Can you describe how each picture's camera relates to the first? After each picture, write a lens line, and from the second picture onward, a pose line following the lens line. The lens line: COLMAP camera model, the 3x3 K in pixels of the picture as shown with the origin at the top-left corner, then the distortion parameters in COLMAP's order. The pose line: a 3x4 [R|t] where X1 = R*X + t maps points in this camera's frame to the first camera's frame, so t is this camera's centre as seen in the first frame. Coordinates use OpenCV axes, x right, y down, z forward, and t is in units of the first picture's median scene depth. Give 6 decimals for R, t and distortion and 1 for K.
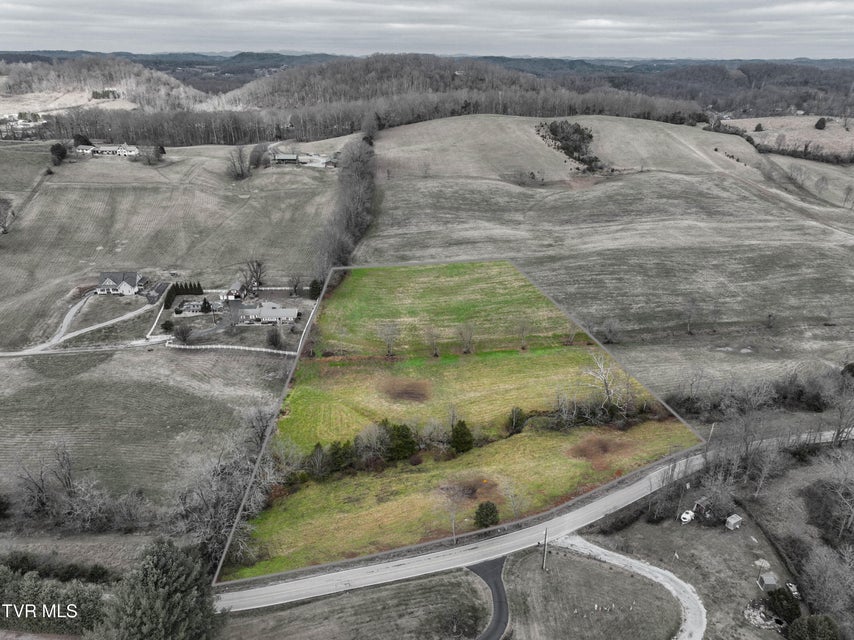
lens RADIAL K [[598.7, 0, 431.2], [0, 598.7, 318.8], [0, 0, 1]] dist [-0.003796, 0.021101]
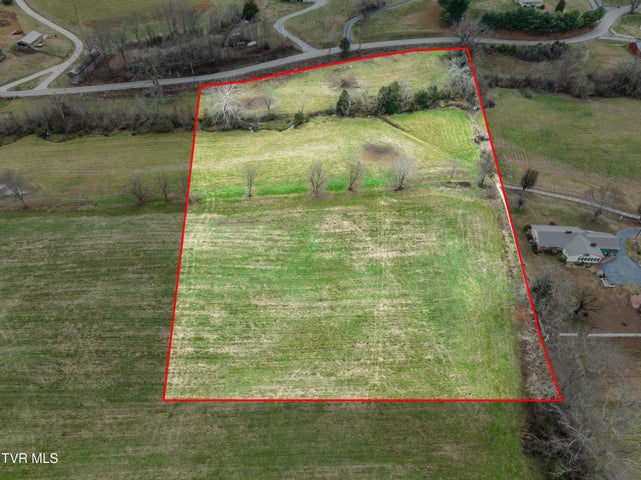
lens RADIAL K [[449.4, 0, 323.7], [0, 449.4, 239.1], [0, 0, 1]] dist [-0.003796, 0.021101]
pose [[-0.993525, -0.096284, 0.060307, 0.000152], [0.021794, 0.359443, 0.932913, -0.498377], [-0.111501, 0.928187, -0.355017, 1.178196]]
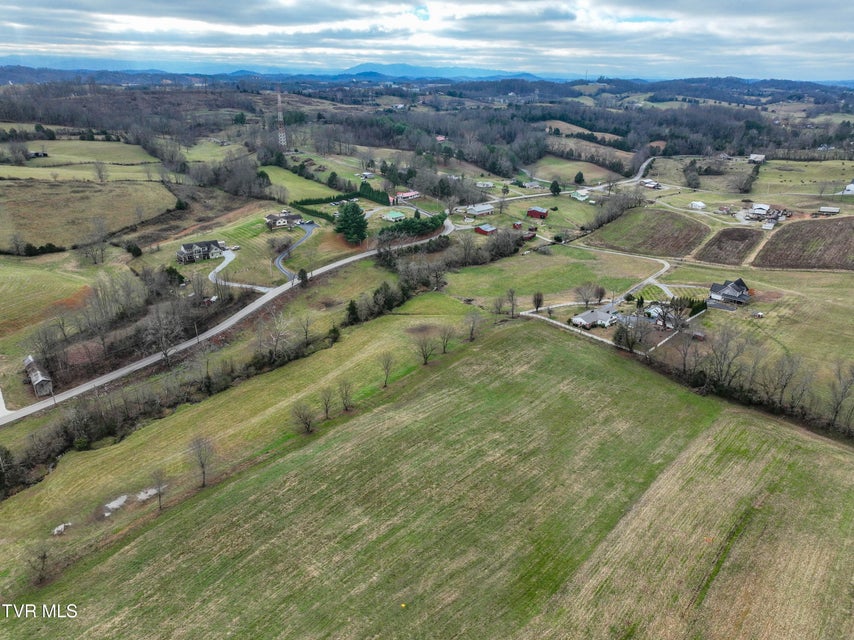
lens RADIAL K [[598.7, 0, 431.2], [0, 598.7, 318.8], [0, 0, 1]] dist [-0.003796, 0.021101]
pose [[-0.770810, 0.224955, -0.596027, 0.572075], [-0.261474, 0.741435, 0.617986, -0.557212], [0.580934, 0.632195, -0.512685, 1.325623]]
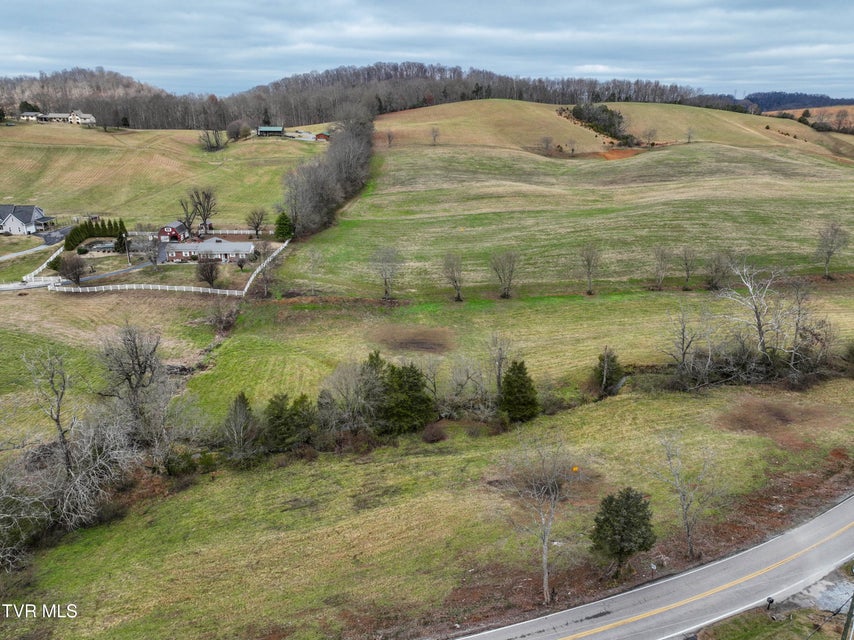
lens RADIAL K [[598.7, 0, 431.2], [0, 598.7, 318.8], [0, 0, 1]] dist [-0.003796, 0.021101]
pose [[0.999969, -0.004713, -0.006367, -0.015826], [0.004235, 0.997314, -0.073121, 0.115195], [0.006694, 0.073091, 0.997303, 0.312664]]
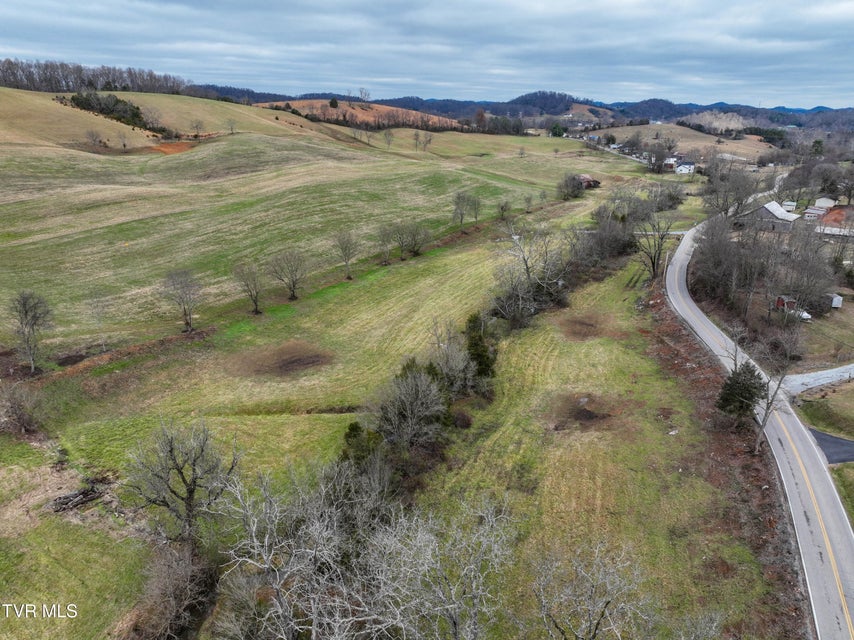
lens RADIAL K [[598.7, 0, 431.2], [0, 598.7, 318.8], [0, 0, 1]] dist [-0.003796, 0.021101]
pose [[0.658294, -0.252984, 0.708976, -0.268881], [0.291904, 0.953930, 0.069354, 0.067899], [-0.693859, 0.161297, 0.701814, 0.412521]]
